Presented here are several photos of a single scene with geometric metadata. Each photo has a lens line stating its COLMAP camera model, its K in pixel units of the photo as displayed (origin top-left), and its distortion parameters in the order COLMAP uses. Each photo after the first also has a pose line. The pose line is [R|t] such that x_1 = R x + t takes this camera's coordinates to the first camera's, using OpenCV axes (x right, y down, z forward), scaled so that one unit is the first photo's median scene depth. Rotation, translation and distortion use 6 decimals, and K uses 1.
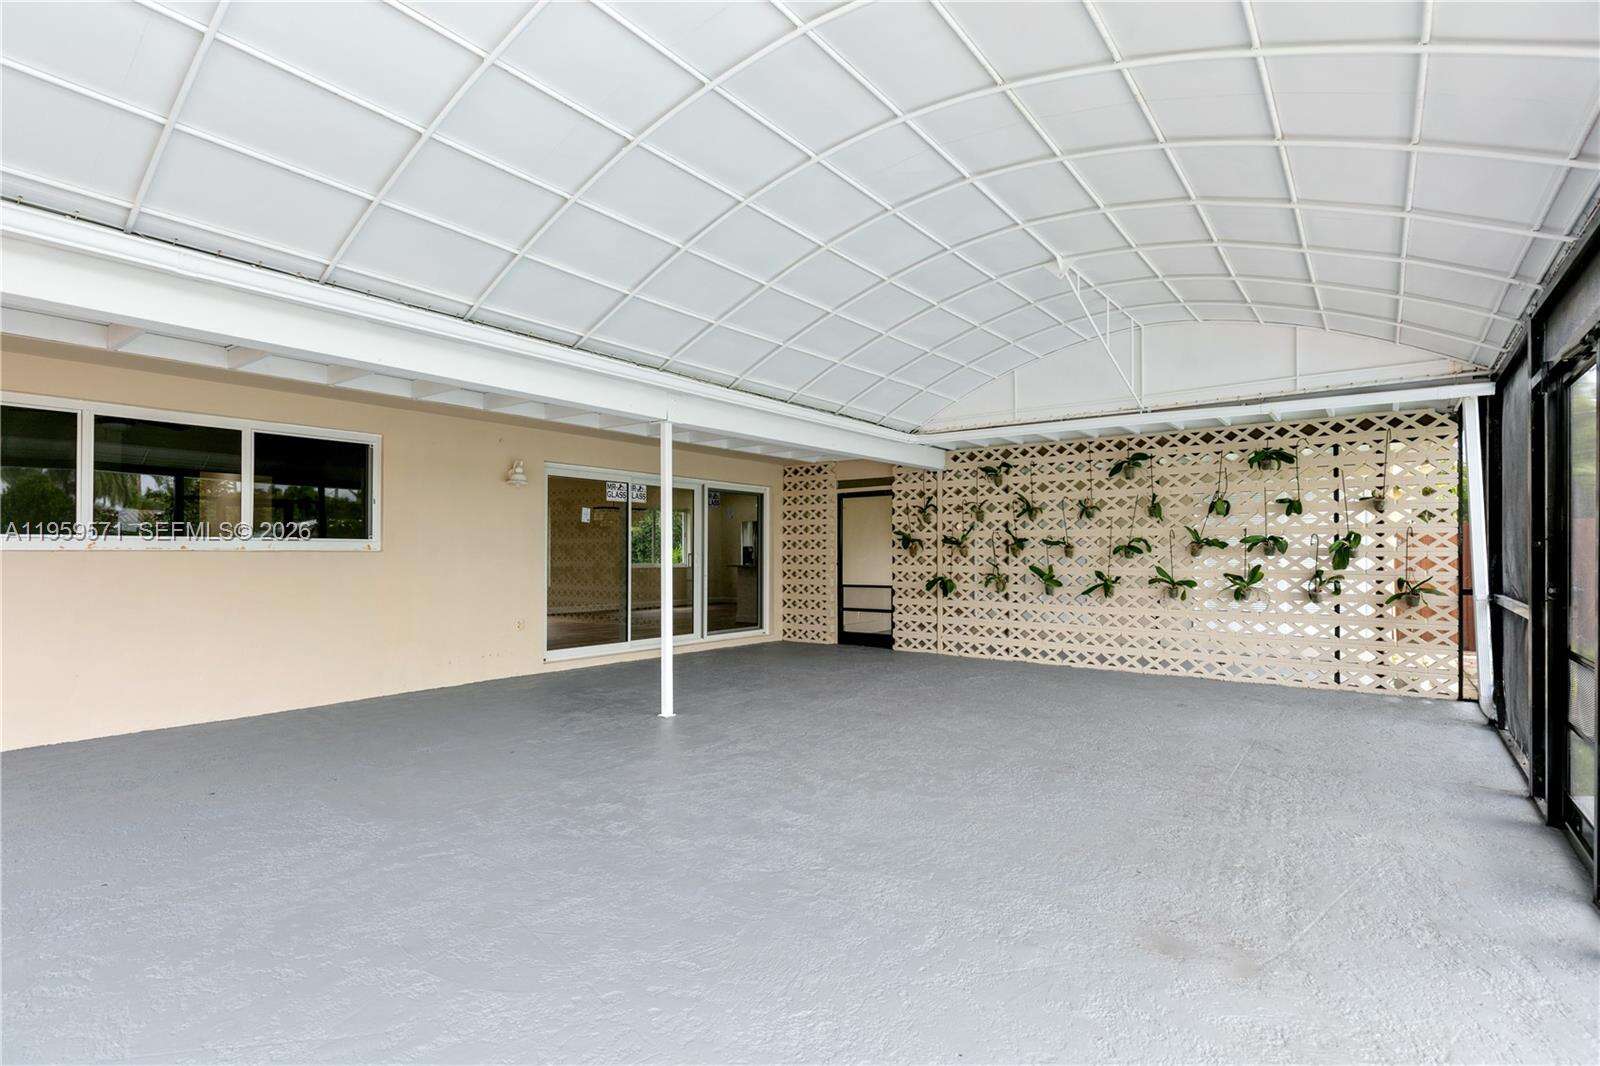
lens RADIAL K [[760.7, 0, 784.8], [0, 760.7, 542.9], [0, 0, 1]] dist [0.001601, 0.000027]
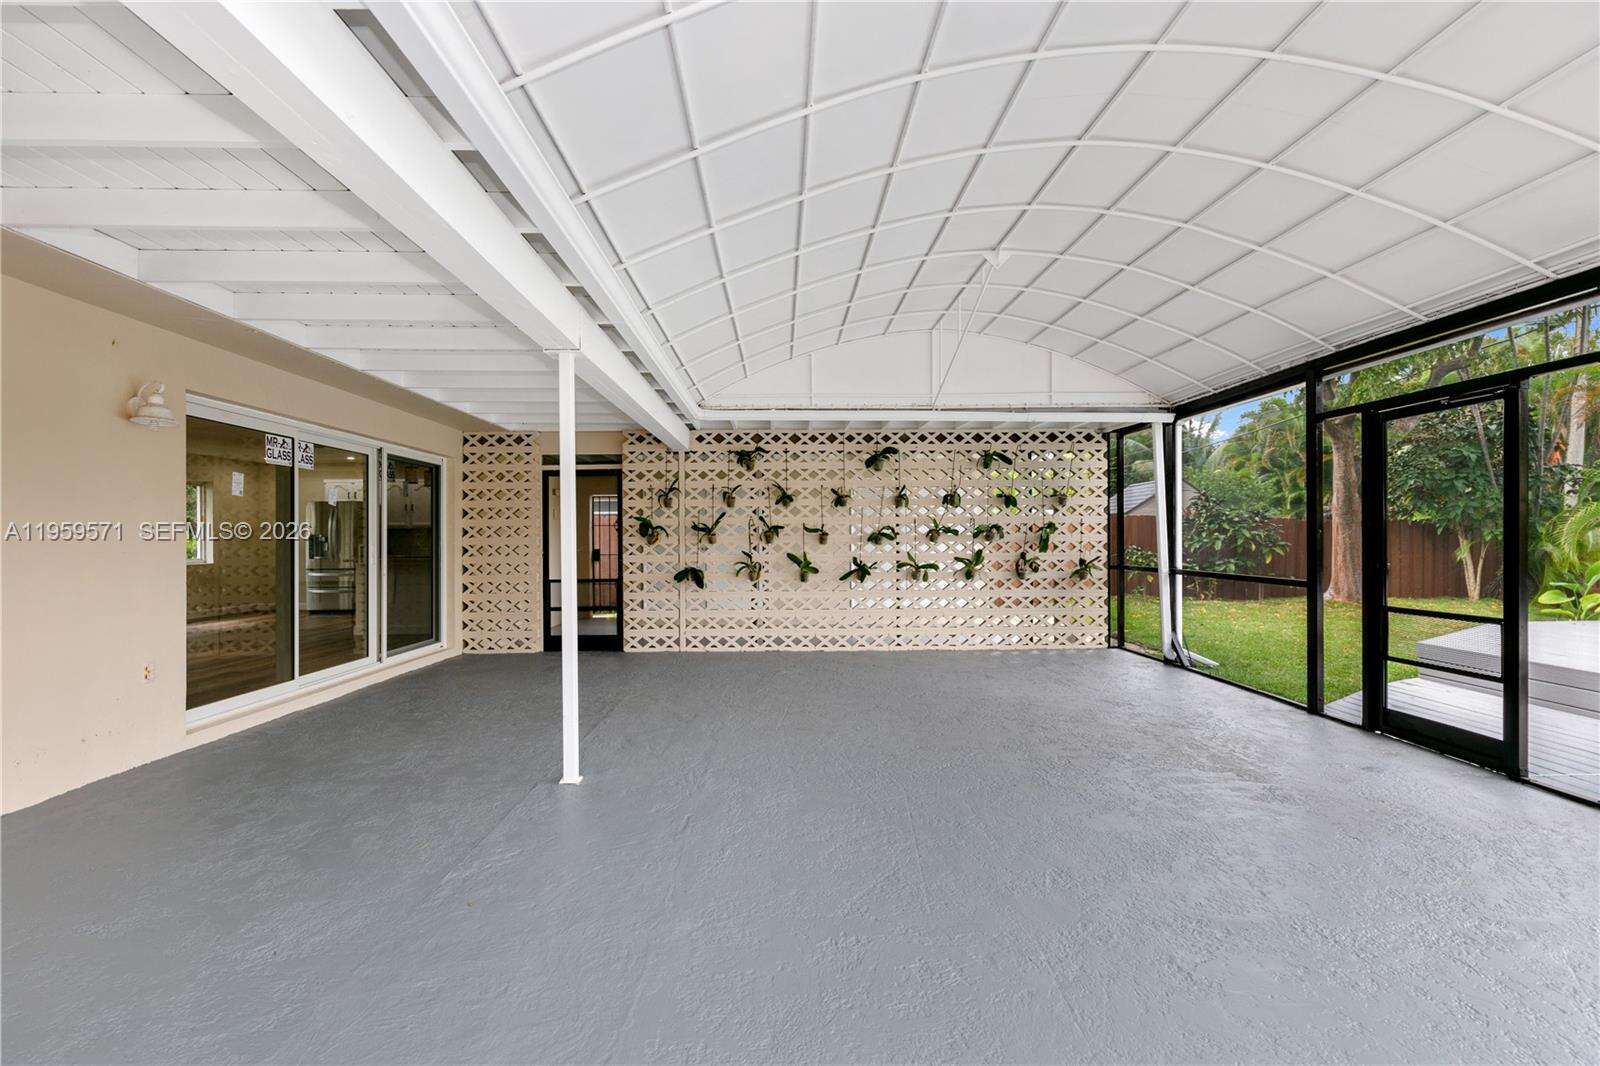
lens RADIAL K [[760.7, 0, 793.6], [0, 760.7, 532.2], [0, 0, 1]] dist [0.001601, 0.000027]
pose [[0.780777, 0.000792, 0.624810, -0.283833], [-0.001234, 0.999999, 0.000274, 0.002244], [-0.624809, -0.000985, 0.780777, 0.218597]]
